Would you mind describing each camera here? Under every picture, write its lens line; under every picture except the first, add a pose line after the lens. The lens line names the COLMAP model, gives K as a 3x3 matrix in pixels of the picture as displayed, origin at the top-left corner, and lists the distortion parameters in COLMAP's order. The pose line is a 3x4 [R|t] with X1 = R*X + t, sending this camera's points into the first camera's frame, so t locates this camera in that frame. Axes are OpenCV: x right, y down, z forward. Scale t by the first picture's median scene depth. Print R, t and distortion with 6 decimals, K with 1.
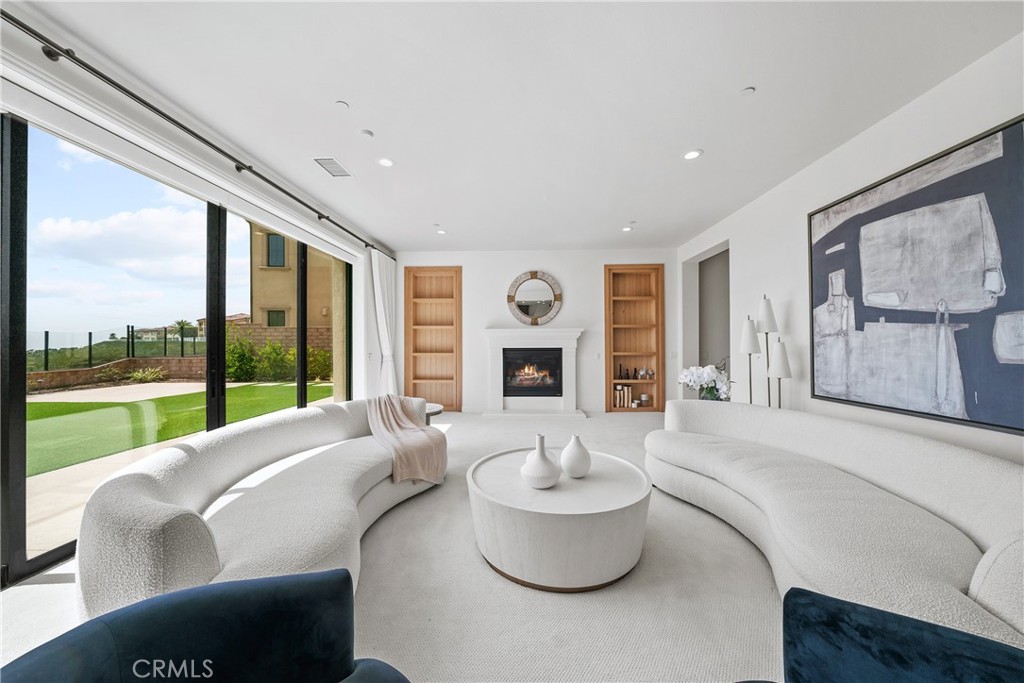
lens RADIAL K [[353.4, 0, 513.2], [0, 353.4, 343.1], [0, 0, 1]] dist [-0.003915, 0.000138]
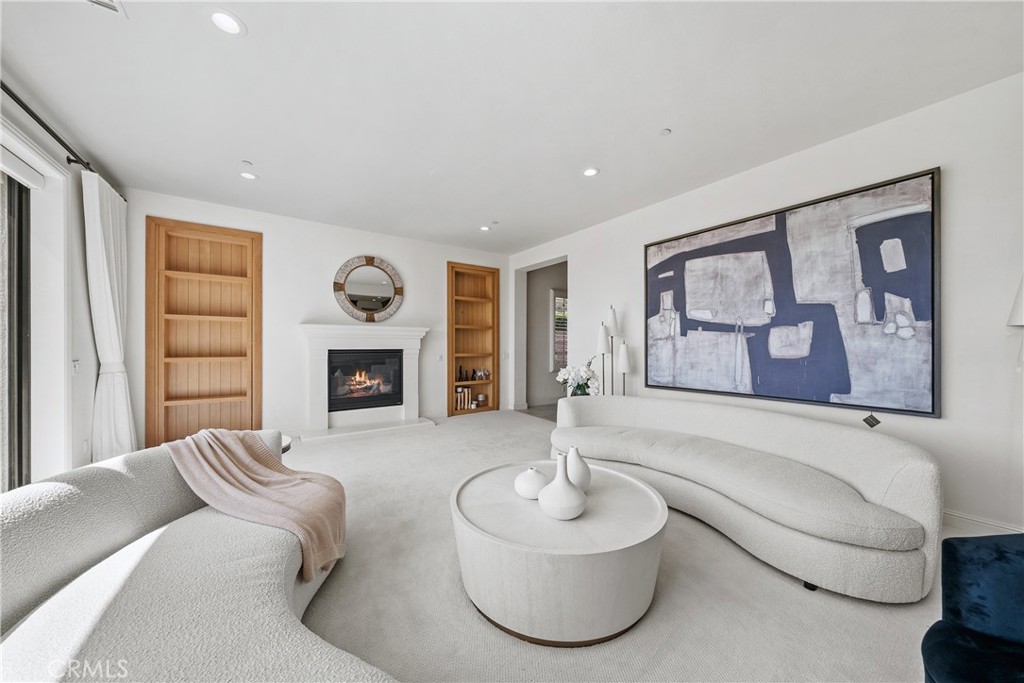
lens RADIAL K [[353.4, 0, 513.9], [0, 353.4, 345.9], [0, 0, 1]] dist [-0.003915, 0.000138]
pose [[0.793948, 0.003579, 0.607975, -0.176535], [-0.006140, 0.999979, 0.002132, 0.001709], [-0.607955, -0.005426, 0.793953, 0.140188]]
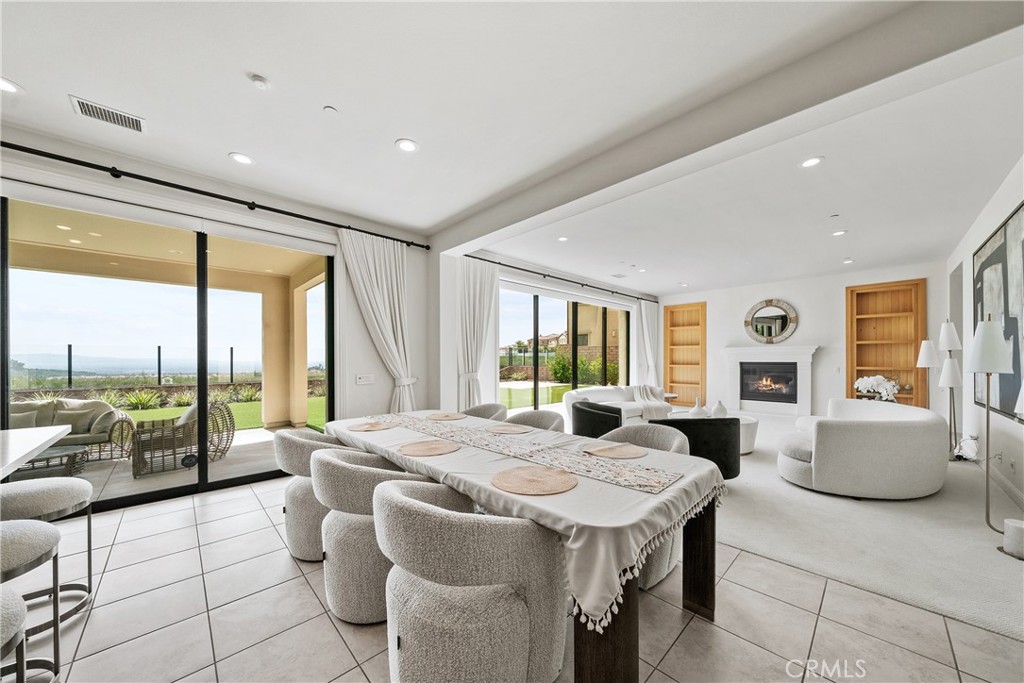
lens RADIAL K [[353.4, 0, 524.3], [0, 353.4, 360.2], [0, 0, 1]] dist [-0.003915, 0.000138]
pose [[0.741206, 0.004550, -0.671262, 0.254695], [0.002024, 0.999957, 0.009012, -0.006275], [0.671275, -0.008038, 0.741165, -0.494471]]
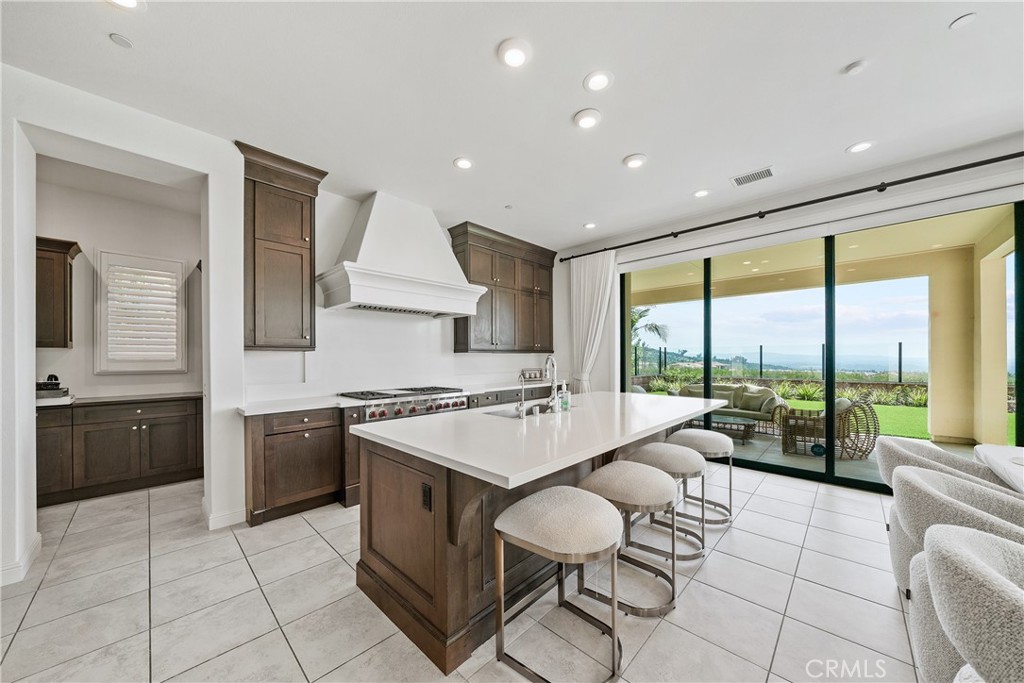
lens RADIAL K [[353.4, 0, 505.8], [0, 353.4, 356.6], [0, 0, 1]] dist [-0.003915, 0.000138]
pose [[-0.663084, 0.003845, -0.748535, 0.298297], [0.008958, 0.999956, -0.002799, -0.006698], [0.748491, -0.008561, -0.663089, -0.436939]]
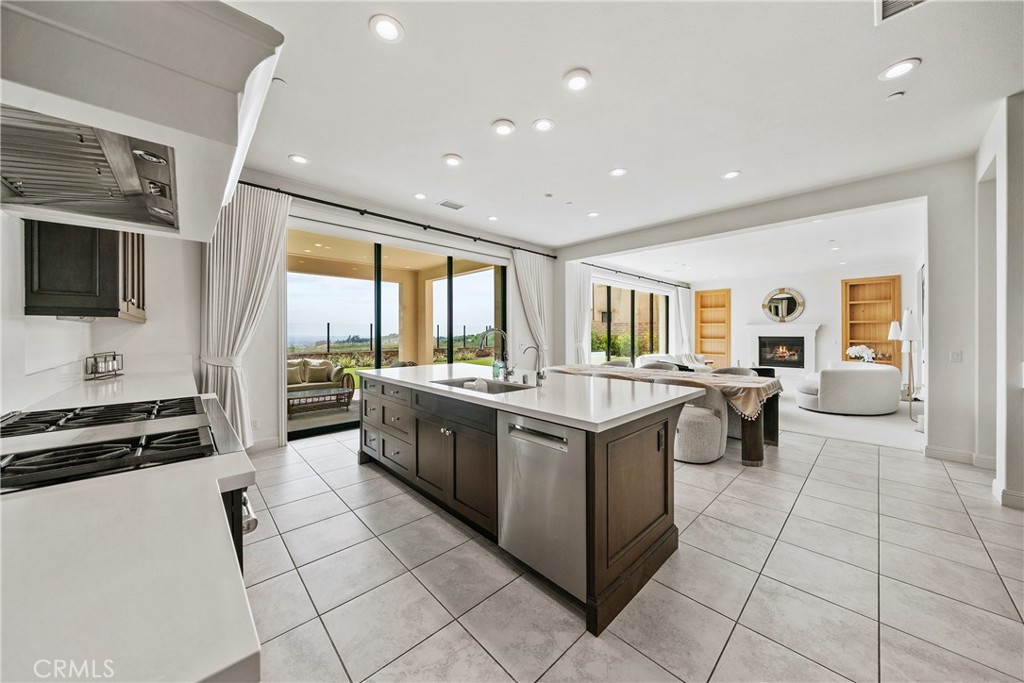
lens RADIAL K [[353.4, 0, 517.8], [0, 353.4, 333.2], [0, 0, 1]] dist [-0.003915, 0.000138]
pose [[0.733781, 0.003553, -0.679376, 0.267826], [-0.001639, 0.999993, 0.003459, -0.005018], [0.679384, -0.001425, 0.733782, -0.991179]]
